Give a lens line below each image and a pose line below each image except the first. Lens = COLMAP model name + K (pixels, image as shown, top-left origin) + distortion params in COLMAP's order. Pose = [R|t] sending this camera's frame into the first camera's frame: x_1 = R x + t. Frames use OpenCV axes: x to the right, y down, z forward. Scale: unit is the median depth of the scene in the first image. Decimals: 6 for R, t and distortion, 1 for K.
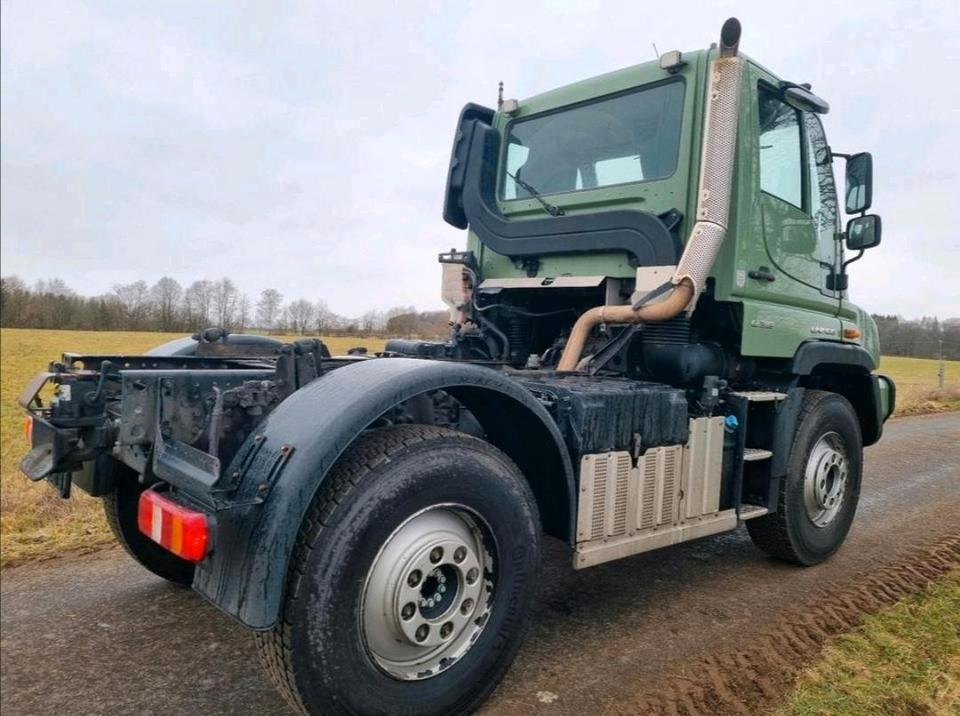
lens RADIAL K [[720.0, 0, 479.4], [0, 720.0, 352.4], [0, 0, 1]] dist [-0.000603, 0.001743]
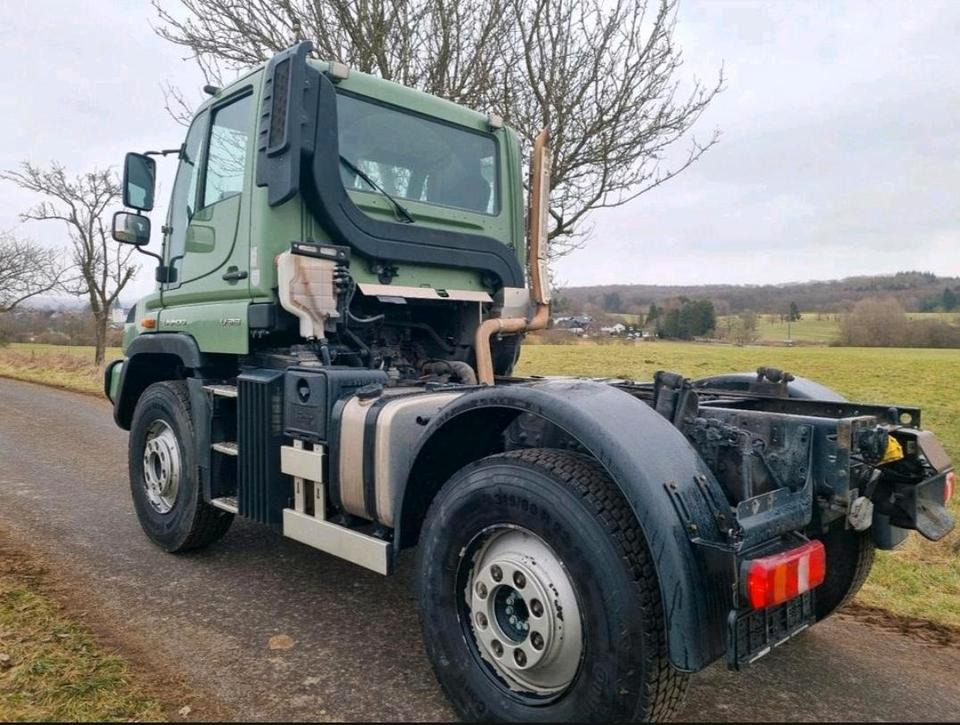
lens RADIAL K [[699.5, 0, 478.8], [0, 699.5, 367.7], [0, 0, 1]] dist [-0.003951, -0.002501]
pose [[-0.053316, -0.096173, 0.993936, -0.844254], [0.019192, 0.995069, 0.097312, -0.083859], [-0.998393, 0.024264, -0.051208, 0.946173]]
